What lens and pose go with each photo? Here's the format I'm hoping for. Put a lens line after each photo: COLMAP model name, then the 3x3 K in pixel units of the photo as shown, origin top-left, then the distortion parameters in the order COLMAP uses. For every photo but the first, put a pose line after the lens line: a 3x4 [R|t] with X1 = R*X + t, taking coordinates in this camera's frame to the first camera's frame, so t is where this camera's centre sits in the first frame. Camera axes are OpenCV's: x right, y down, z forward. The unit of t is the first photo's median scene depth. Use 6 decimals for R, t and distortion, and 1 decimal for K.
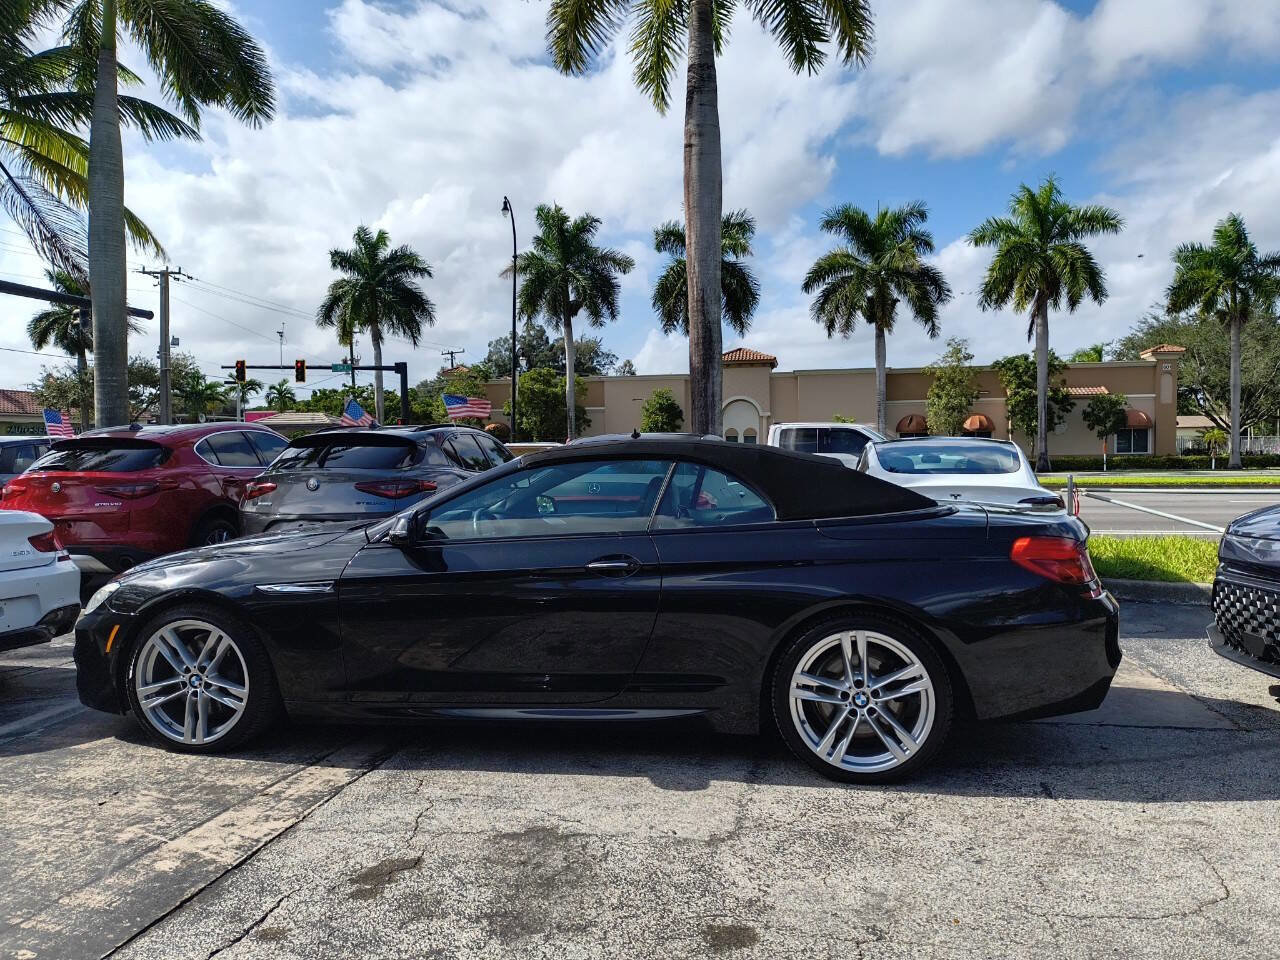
lens RADIAL K [[975.1, 0, 642.4], [0, 975.1, 477.2], [0, 0, 1]] dist [0.016015, -0.069811]
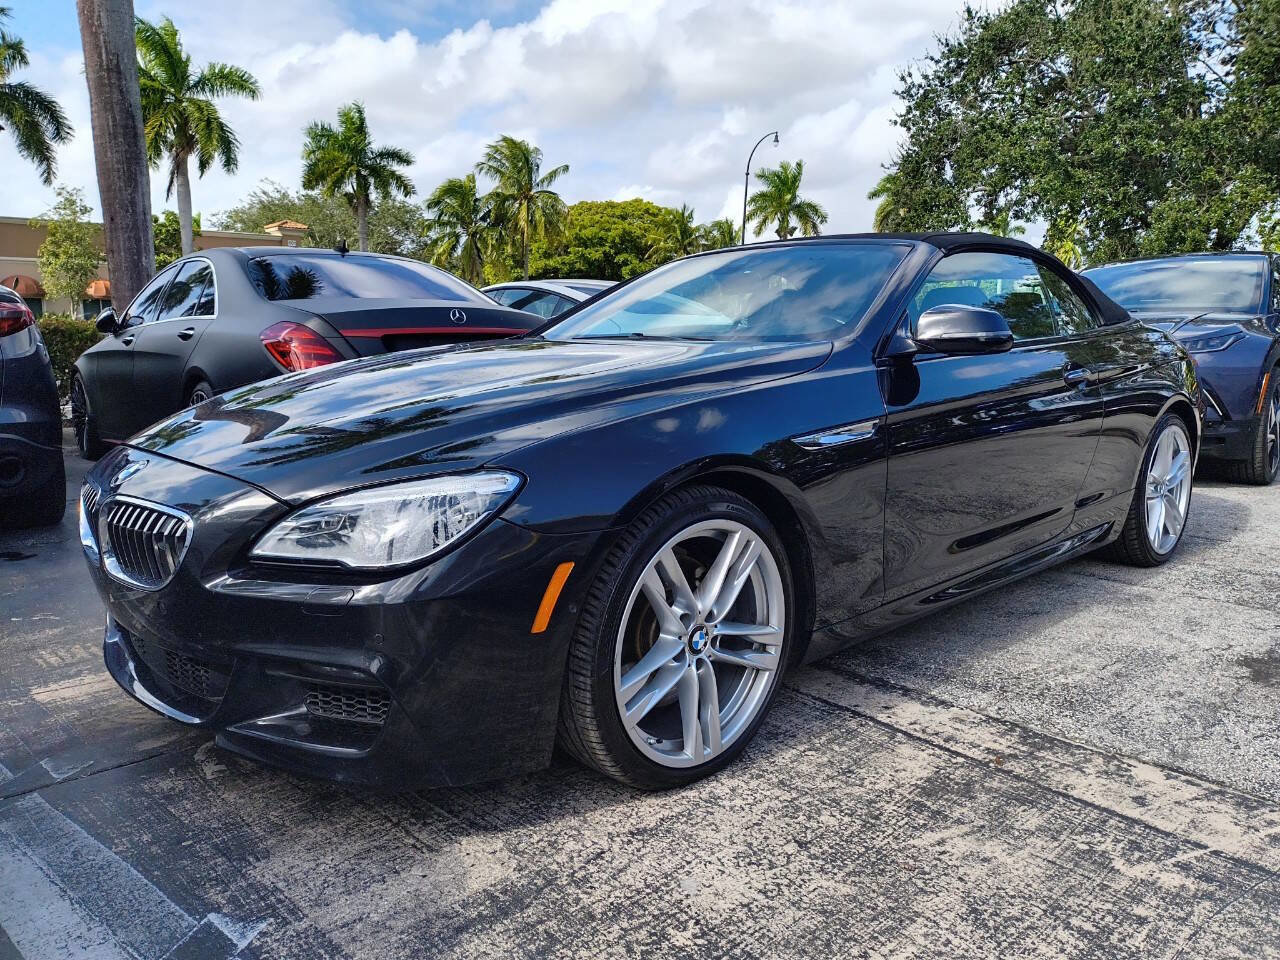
lens RADIAL K [[975.1, 0, 627.2], [0, 975.1, 482.2], [0, 0, 1]] dist [0.016015, -0.069811]
pose [[0.578132, -0.102088, 0.809532, -0.123121], [0.000314, 0.992170, 0.124895, 0.009342], [-0.815944, -0.071952, 0.573637, 0.105158]]
